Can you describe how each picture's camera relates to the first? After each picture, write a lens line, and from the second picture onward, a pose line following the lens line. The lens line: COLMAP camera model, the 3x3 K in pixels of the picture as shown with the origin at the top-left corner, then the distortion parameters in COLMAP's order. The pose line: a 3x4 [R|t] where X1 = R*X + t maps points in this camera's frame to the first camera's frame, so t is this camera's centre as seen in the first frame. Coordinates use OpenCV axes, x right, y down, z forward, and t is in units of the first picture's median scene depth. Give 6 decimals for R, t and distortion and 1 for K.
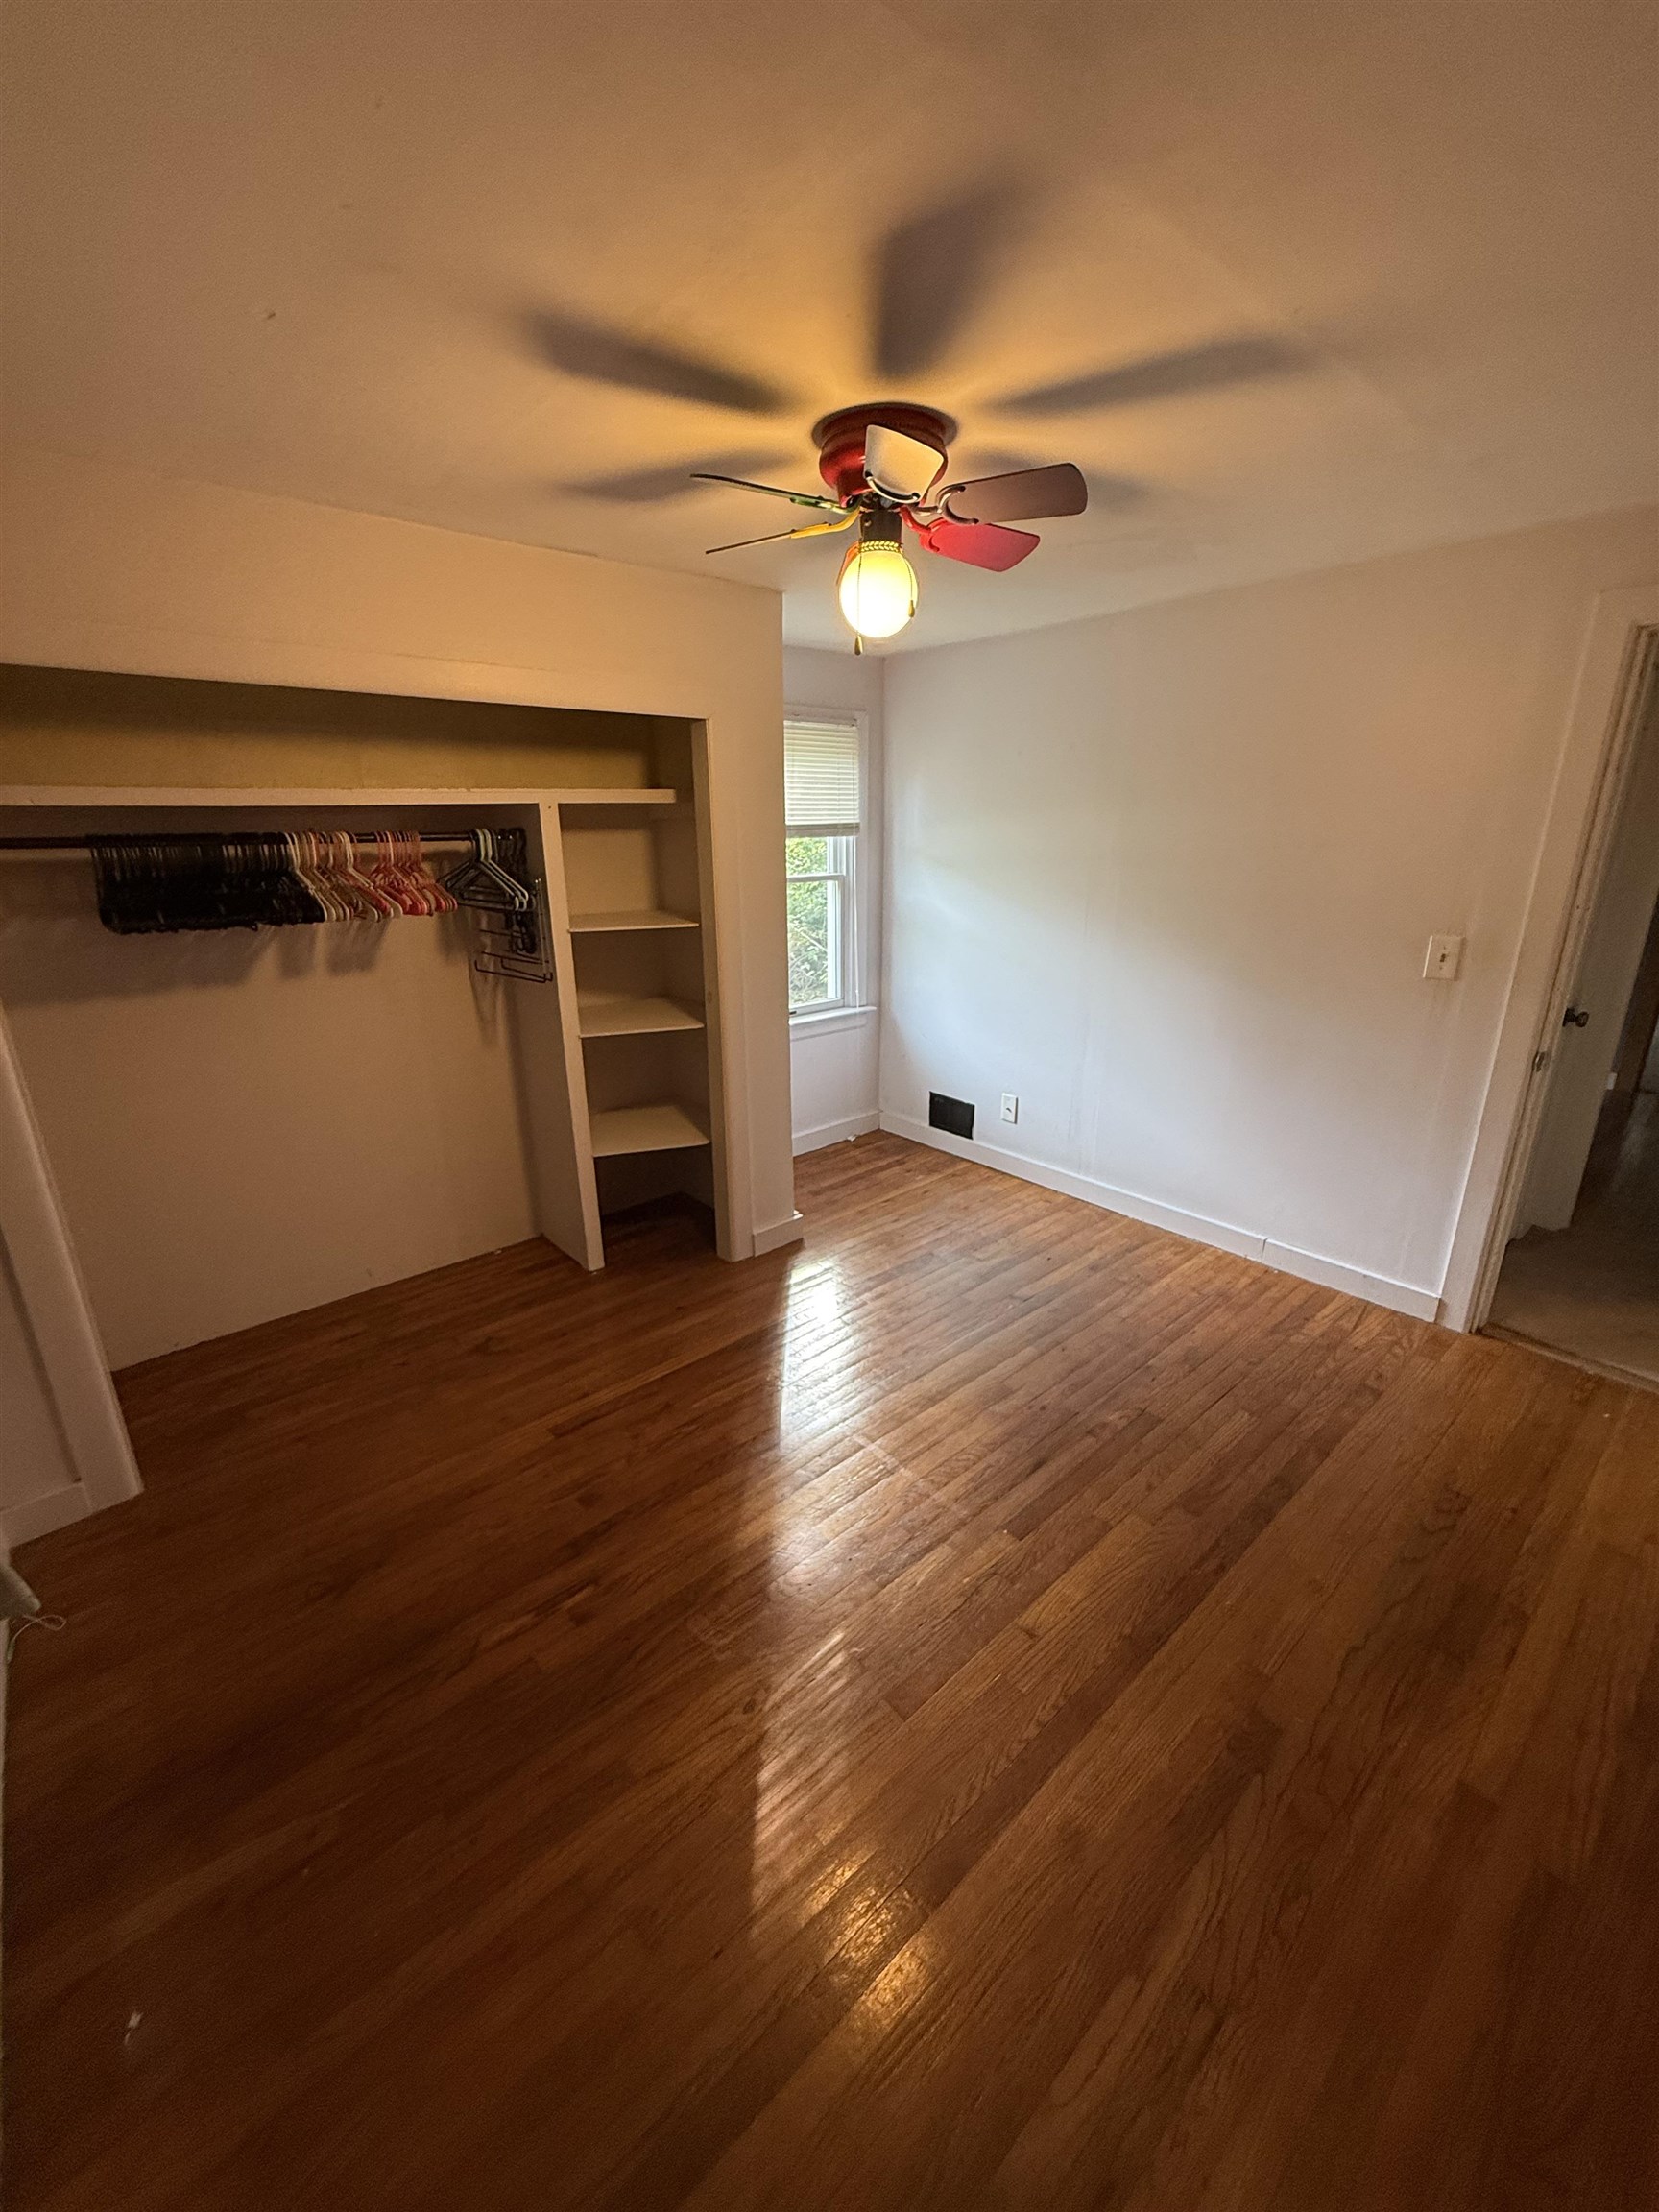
lens RADIAL K [[878.5, 0, 836.9], [0, 878.5, 1097.3], [0, 0, 1]] dist [0.000400, 0.000122]
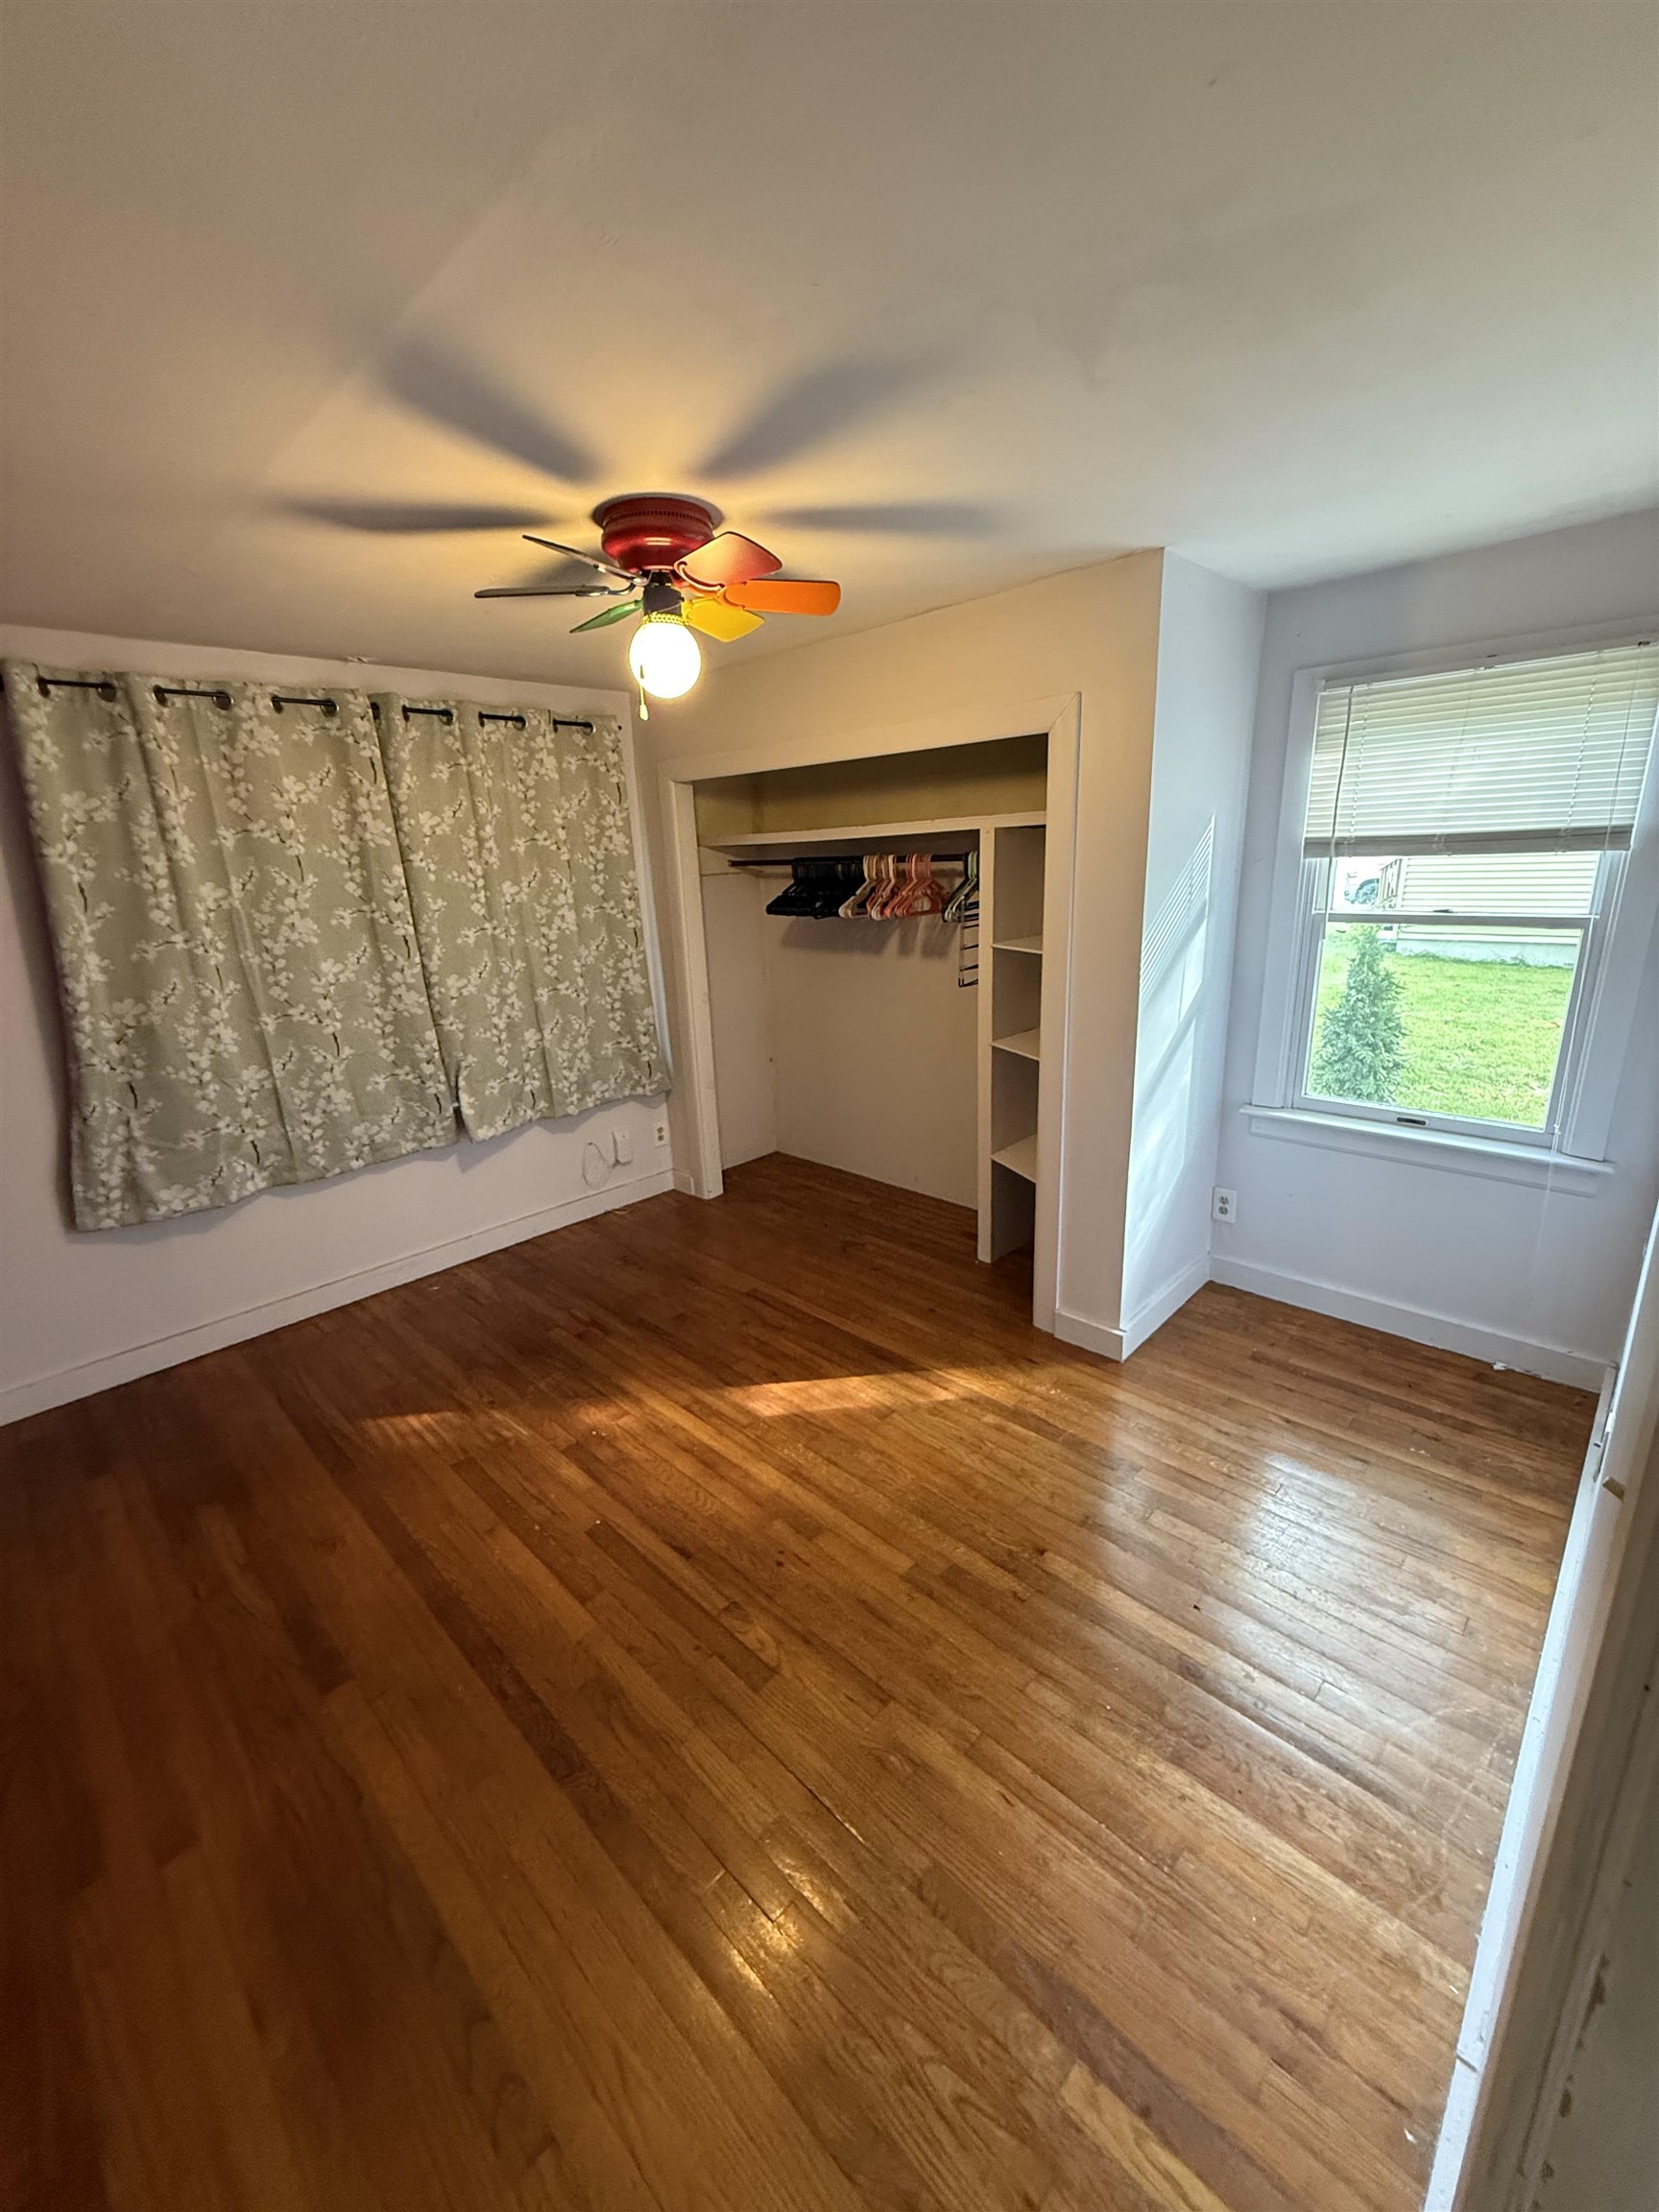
lens RADIAL K [[878.5, 0, 826.7], [0, 878.5, 1098.5], [0, 0, 1]] dist [0.000400, 0.000122]
pose [[0.078901, 0.274993, -0.958203, 0.874853], [-0.264233, 0.932589, 0.245884, -0.257992], [0.961226, 0.233788, 0.146245, 0.790252]]
